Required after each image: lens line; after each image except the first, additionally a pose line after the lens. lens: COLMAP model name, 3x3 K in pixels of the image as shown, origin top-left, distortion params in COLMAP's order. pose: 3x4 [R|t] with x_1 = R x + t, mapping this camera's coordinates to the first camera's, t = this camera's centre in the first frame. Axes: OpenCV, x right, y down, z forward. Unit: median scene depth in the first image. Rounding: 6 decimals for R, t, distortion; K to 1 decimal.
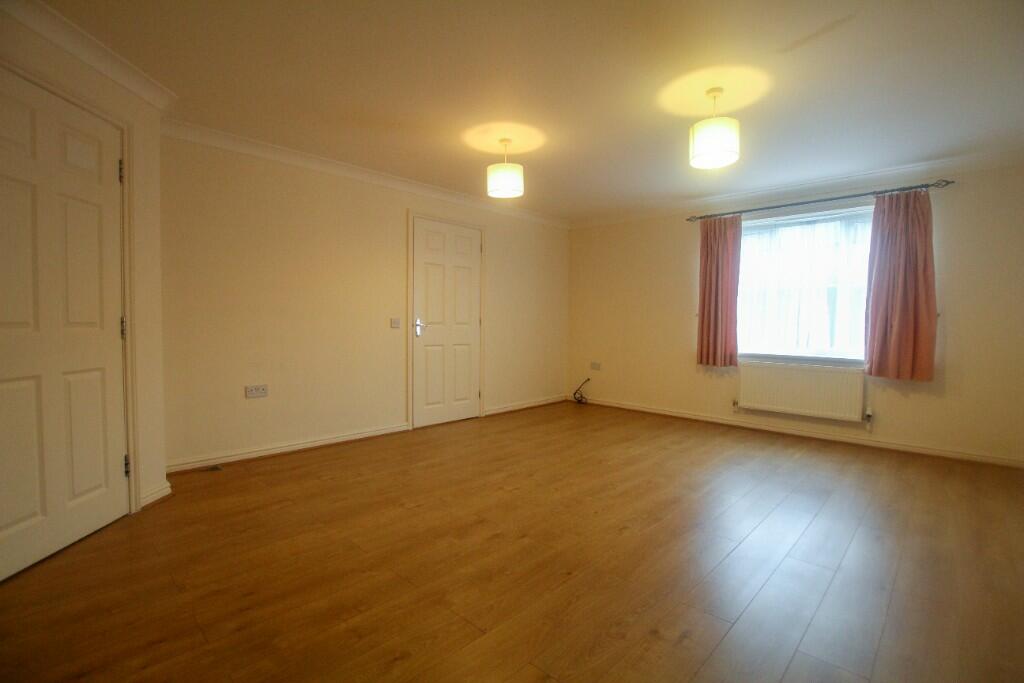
lens RADIAL K [[477.6, 0, 517.1], [0, 477.6, 345.8], [0, 0, 1]] dist [-0.018969, 0.000418]
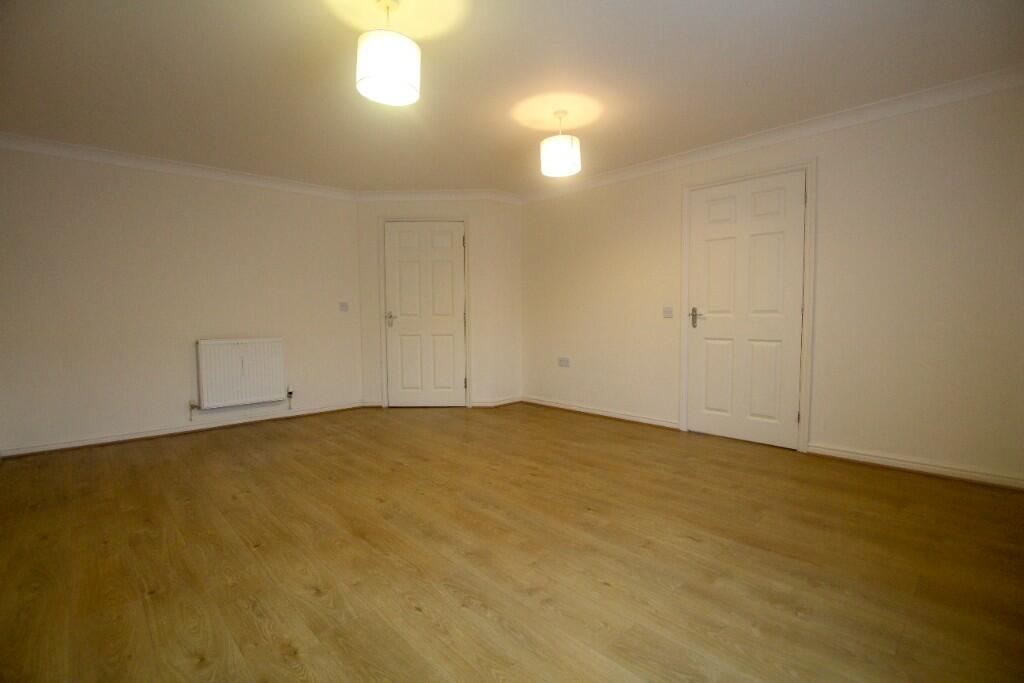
lens RADIAL K [[477.6, 0, 517.1], [0, 477.6, 345.8], [0, 0, 1]] dist [-0.018969, 0.000418]
pose [[-0.067253, 0.052580, -0.996350, 0.927897], [-0.042249, 0.997565, 0.055496, -0.027238], [0.996841, 0.045827, -0.064868, 1.006013]]
